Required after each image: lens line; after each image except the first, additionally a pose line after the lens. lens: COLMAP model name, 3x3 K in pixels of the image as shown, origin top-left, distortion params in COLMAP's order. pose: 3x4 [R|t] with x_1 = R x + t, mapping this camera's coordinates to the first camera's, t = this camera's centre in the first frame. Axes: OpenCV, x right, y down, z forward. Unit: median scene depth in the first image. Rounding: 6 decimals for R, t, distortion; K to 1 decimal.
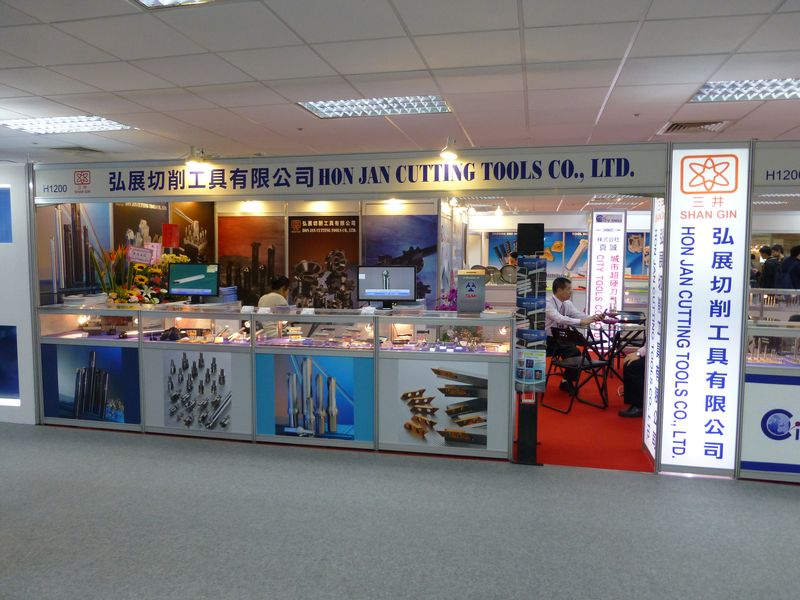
lens RADIAL K [[618.0, 0, 400.0], [0, 618.0, 300.0], [0, 0, 1]] dist [0.002727, 0.004738]
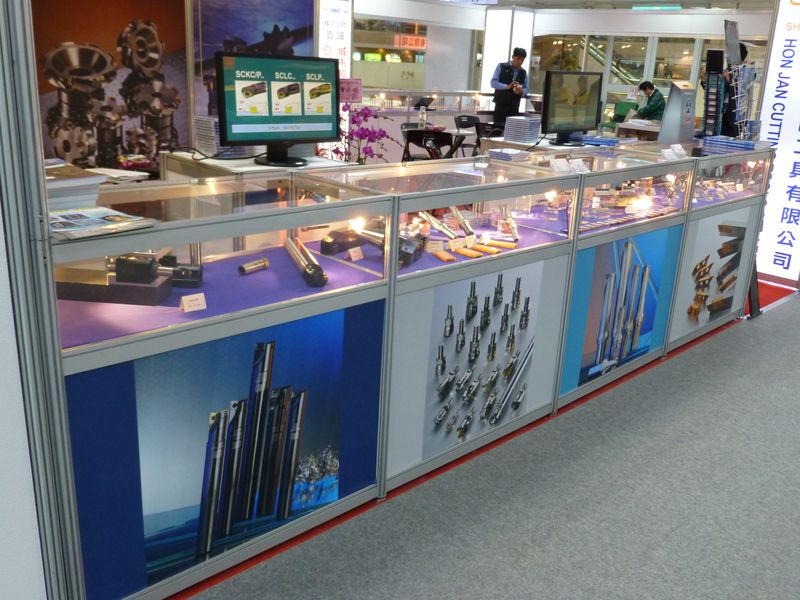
lens RADIAL K [[752.9, 0, 400.0], [0, 752.9, 300.0], [0, 0, 1]] dist [-0.019016, -0.004367]
pose [[0.528799, -0.240541, 0.813948, -0.798037], [0.015195, 0.961529, 0.274283, -0.046265], [-0.848611, -0.132672, 0.512110, 0.771758]]
